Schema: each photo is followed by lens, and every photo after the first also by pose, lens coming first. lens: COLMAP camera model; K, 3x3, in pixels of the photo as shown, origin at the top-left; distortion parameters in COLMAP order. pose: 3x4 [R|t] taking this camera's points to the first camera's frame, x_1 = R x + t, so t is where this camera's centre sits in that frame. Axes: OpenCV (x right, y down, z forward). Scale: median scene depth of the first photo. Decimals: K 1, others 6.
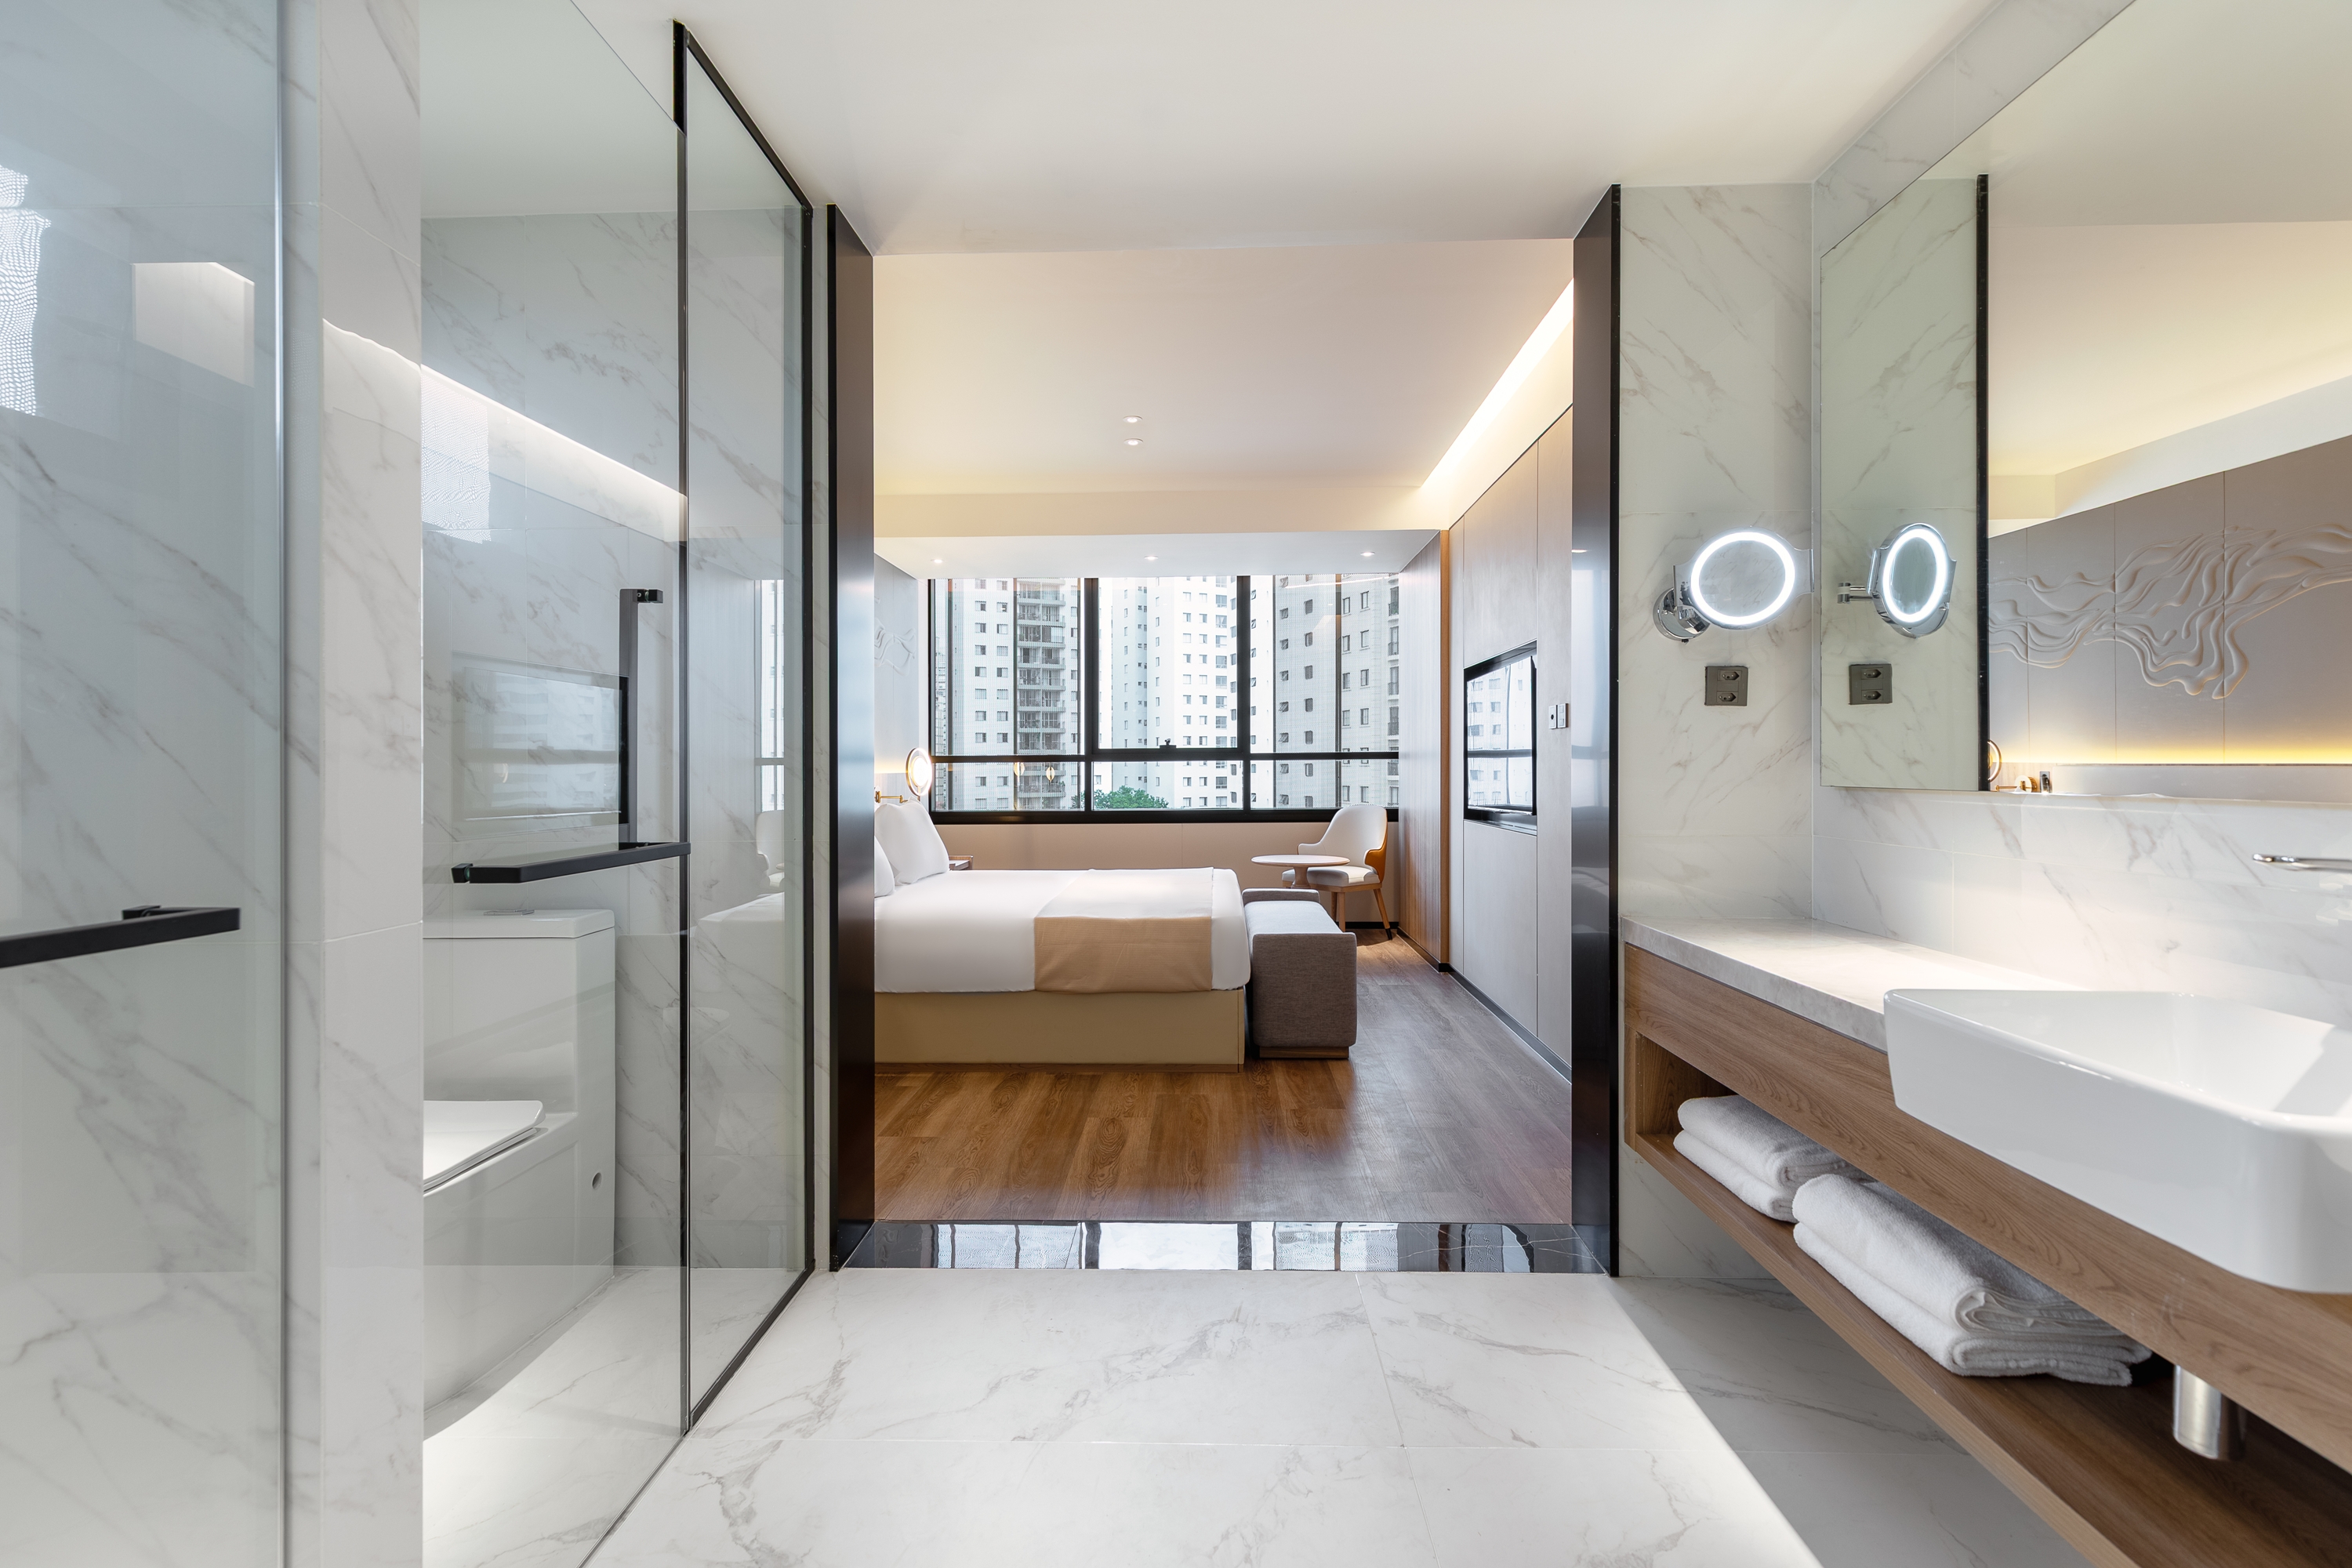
lens RADIAL K [[1053.3, 0, 1102.0], [0, 1053.3, 787.7], [0, 0, 1]] dist [-0.000103, 0.000021]
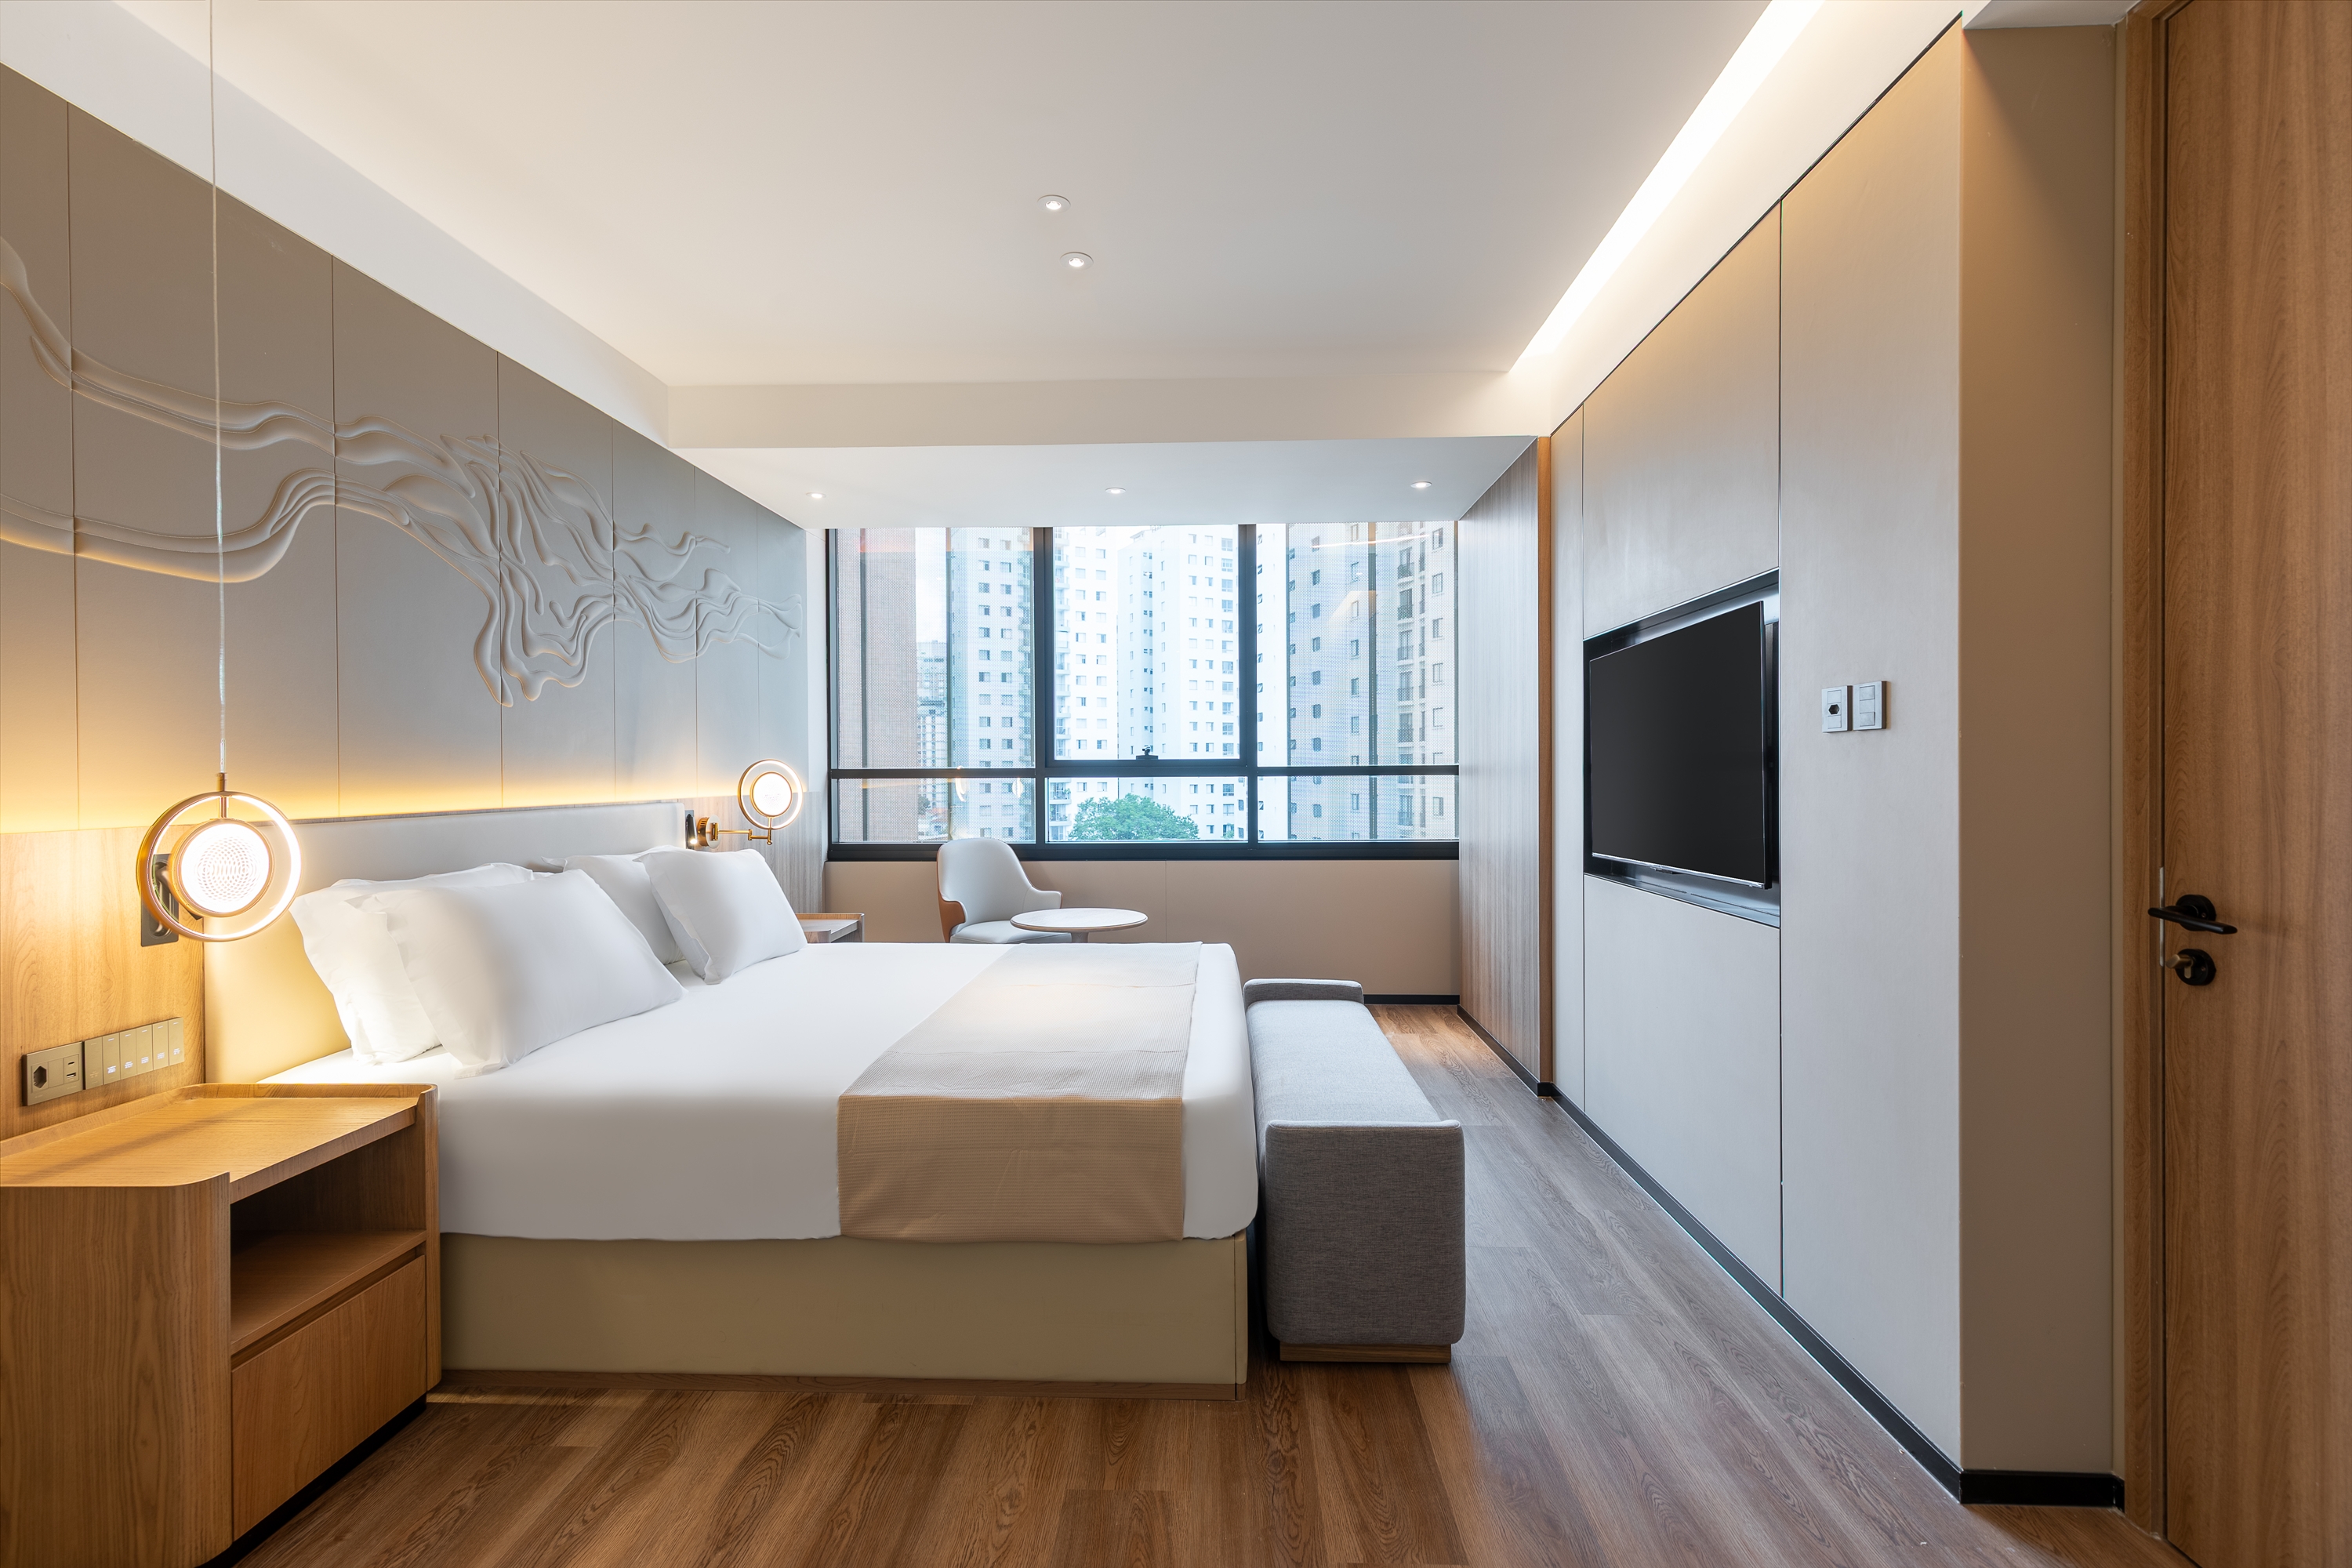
lens RADIAL K [[1057.6, 0, 1159.6], [0, 1057.6, 781.0], [0, 0, 1]] dist [0.010482, -0.000326]
pose [[0.998857, -0.000266, 0.047796, 0.052797], [0.000872, 0.999920, -0.012658, -0.019170], [-0.047789, 0.012685, 0.998777, 0.374673]]
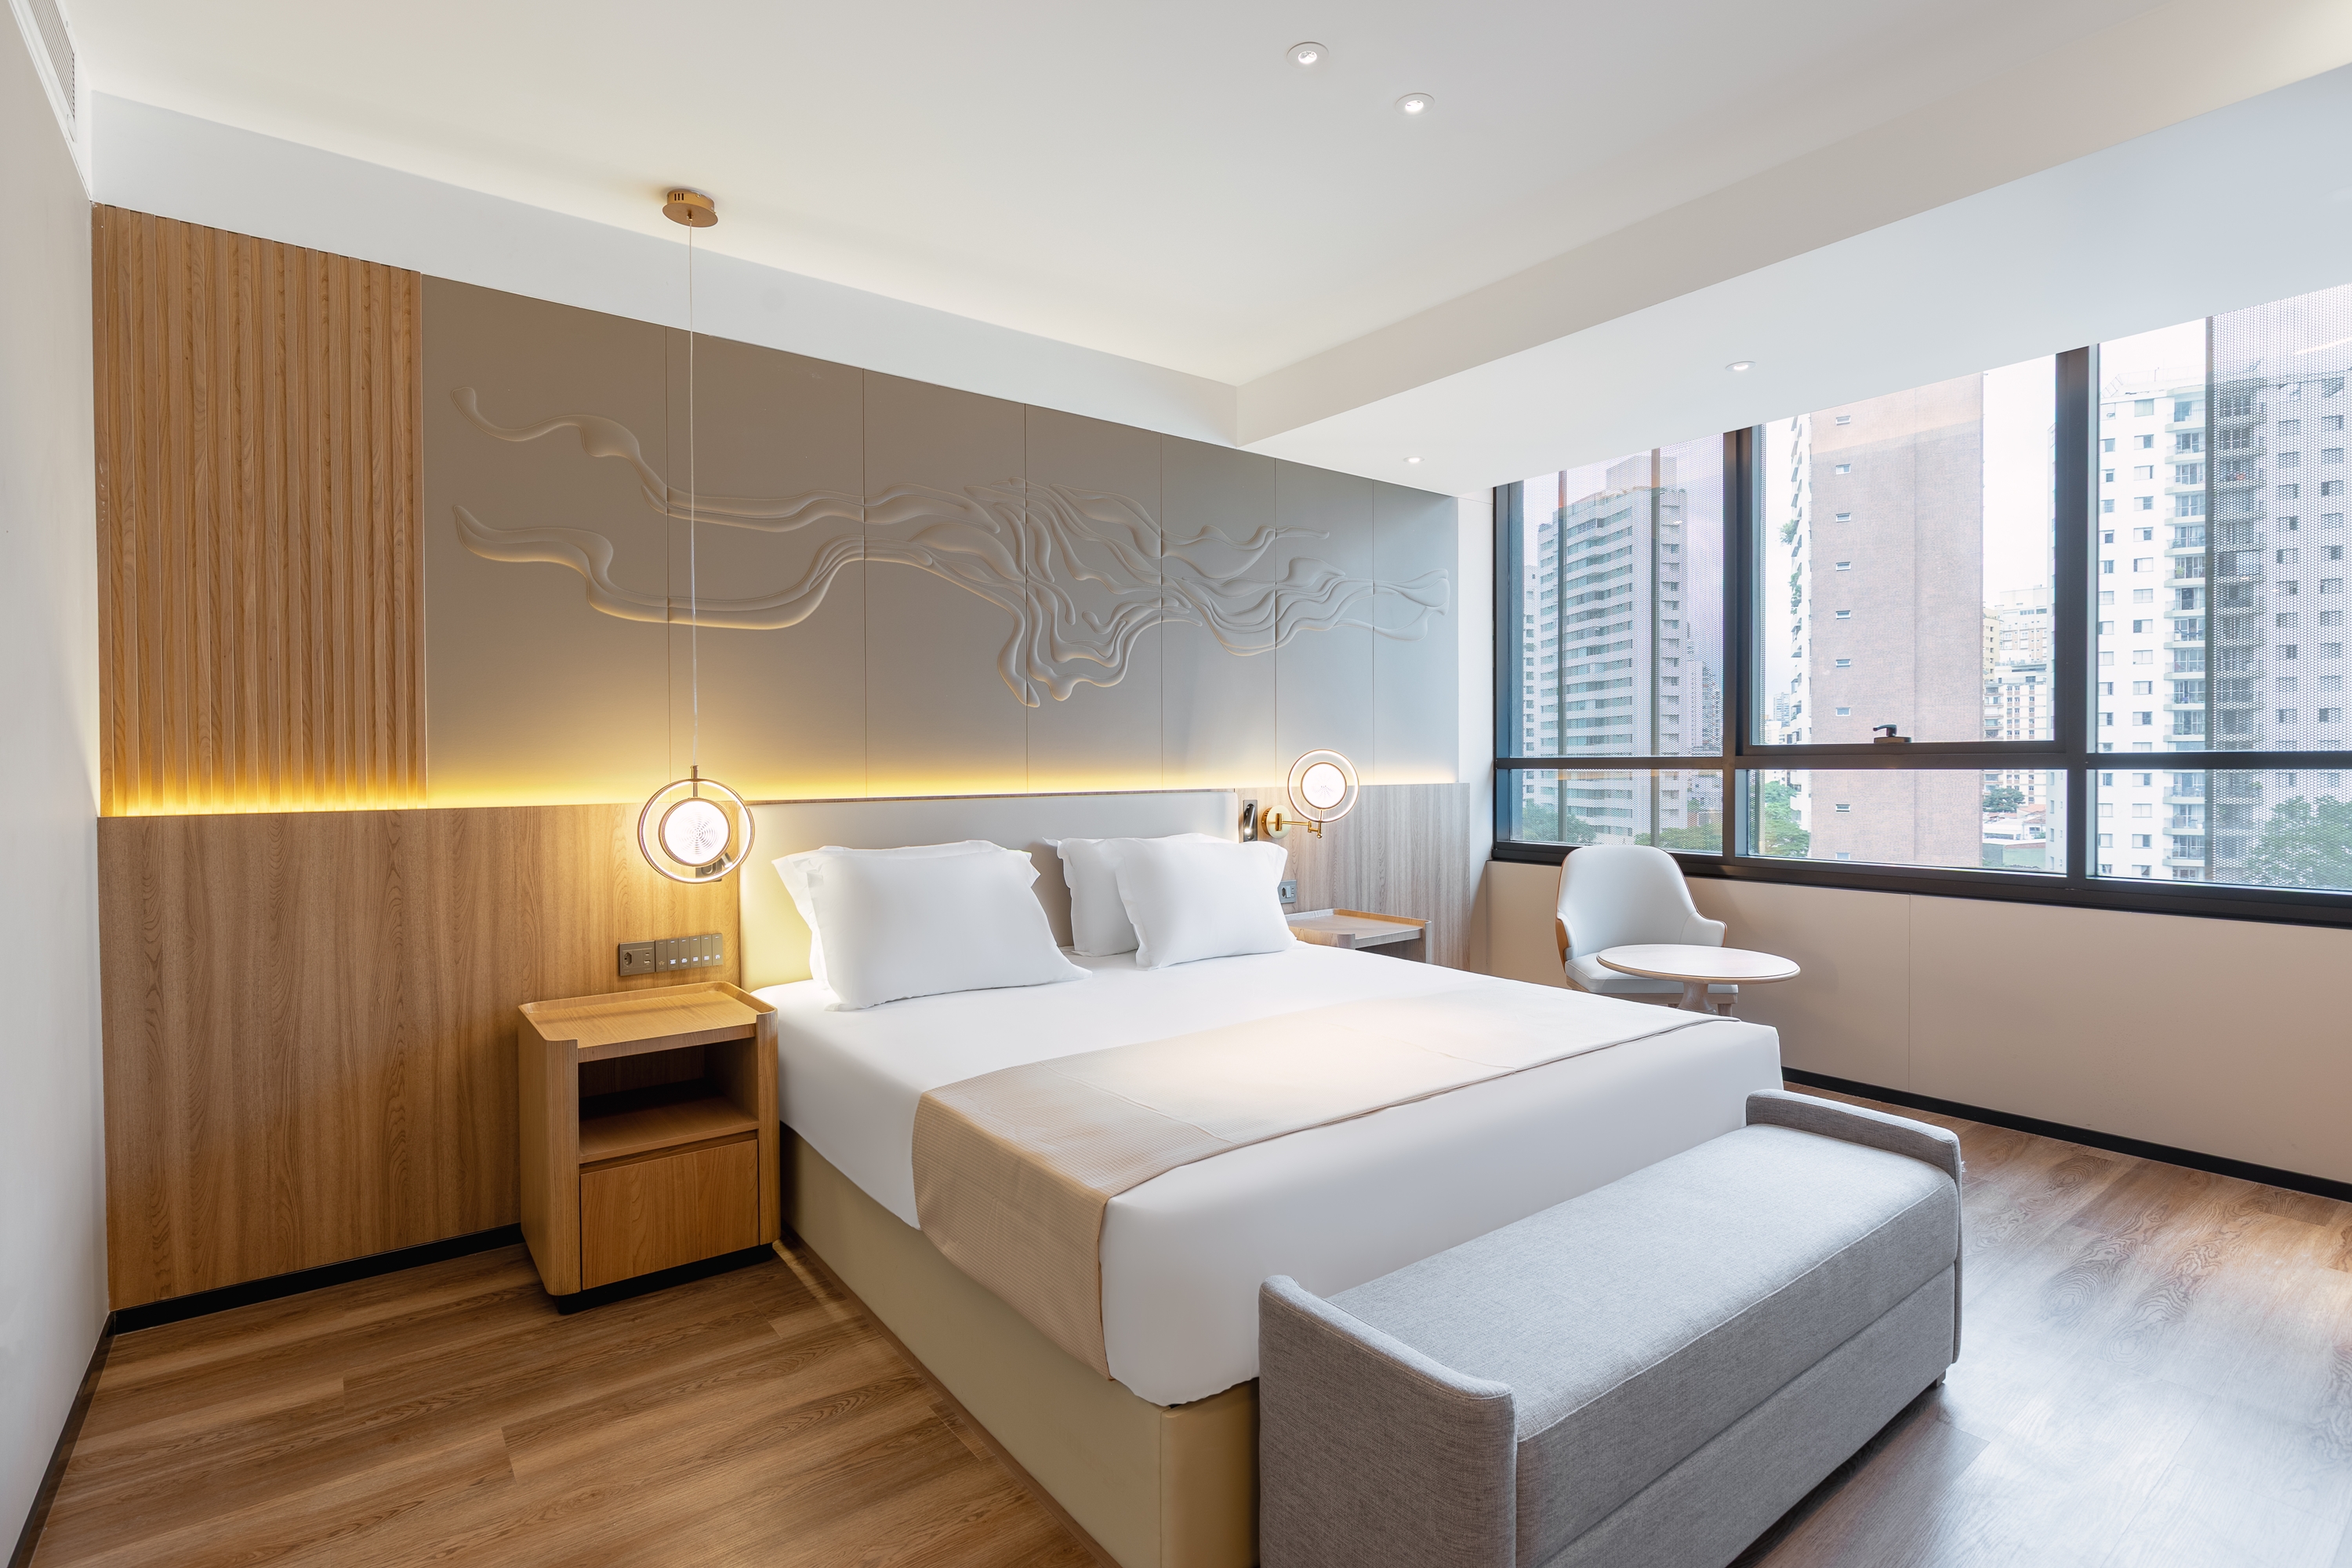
lens RADIAL K [[1109.0, 0, 1164.2], [0, 1109.0, 781.9], [0, 0, 1]] dist [0.001087, -0.000227]
pose [[0.680711, 0.014780, -0.732403, 0.327628], [-0.014360, 0.999874, 0.006830, -0.026574], [0.732411, 0.005868, 0.680837, 0.570999]]
